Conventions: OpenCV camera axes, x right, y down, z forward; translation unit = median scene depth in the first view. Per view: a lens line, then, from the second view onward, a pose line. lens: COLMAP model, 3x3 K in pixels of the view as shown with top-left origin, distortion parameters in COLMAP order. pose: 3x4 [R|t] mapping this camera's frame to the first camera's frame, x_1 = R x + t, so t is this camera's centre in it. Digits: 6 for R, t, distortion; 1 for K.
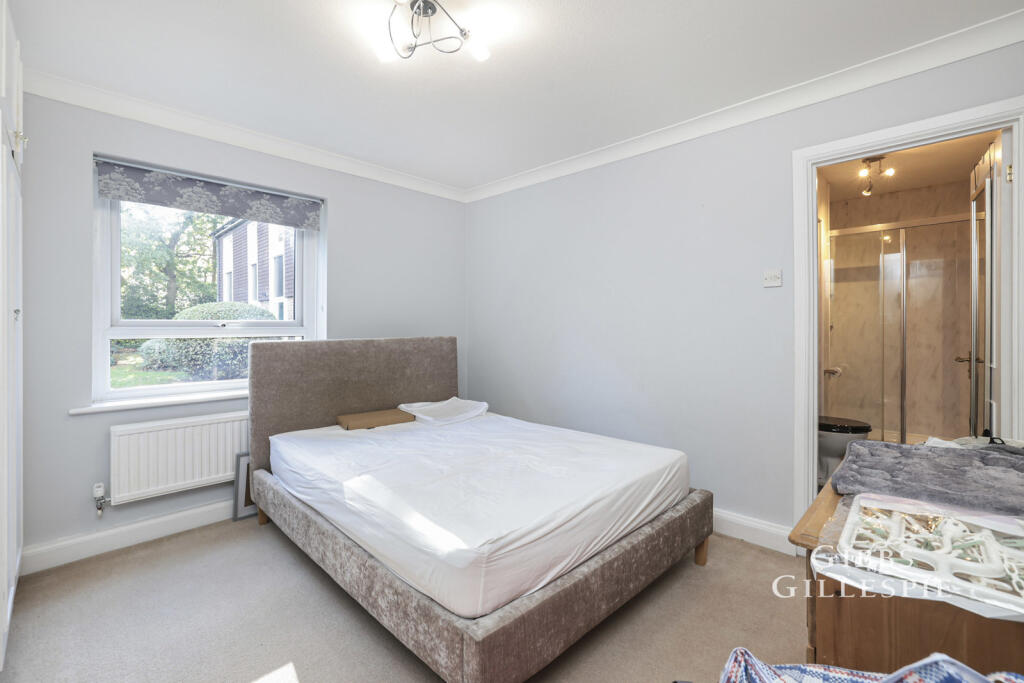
lens RADIAL K [[449.4, 0, 512.3], [0, 449.4, 326.3], [0, 0, 1]] dist [-0.002765, -0.000235]
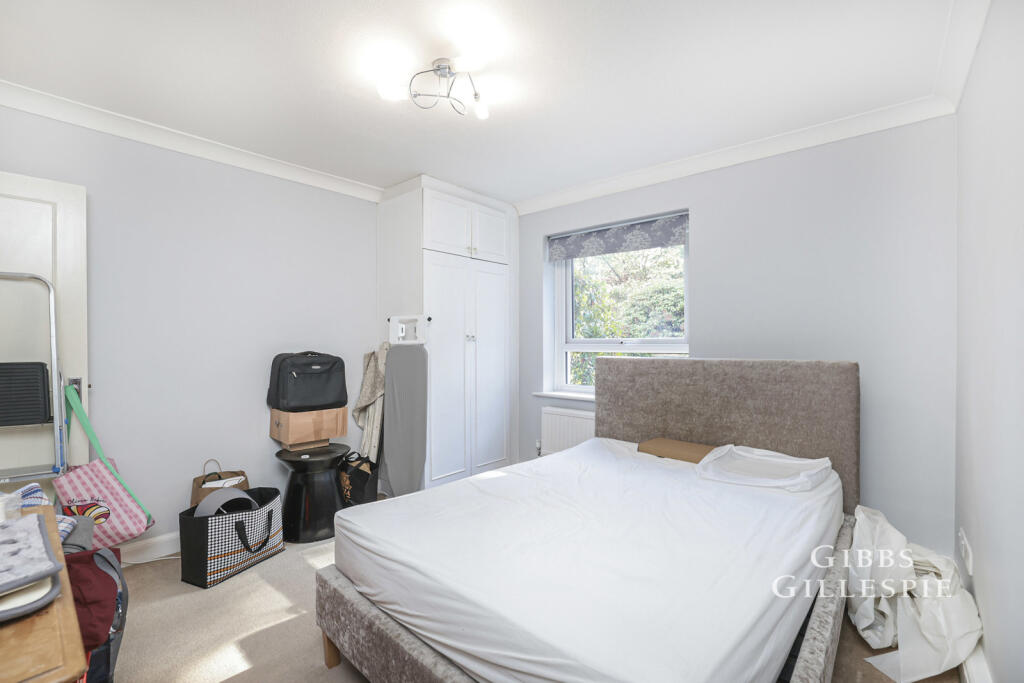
lens RADIAL K [[452.8, 0, 512.0], [0, 452.8, 341.5], [0, 0, 1]] dist [-0.005214, 0.011077]
pose [[0.058593, 0.001130, -0.998281, 0.612701], [-0.004251, 0.999991, 0.000883, -0.005122], [0.998273, 0.004192, 0.058598, 0.695764]]
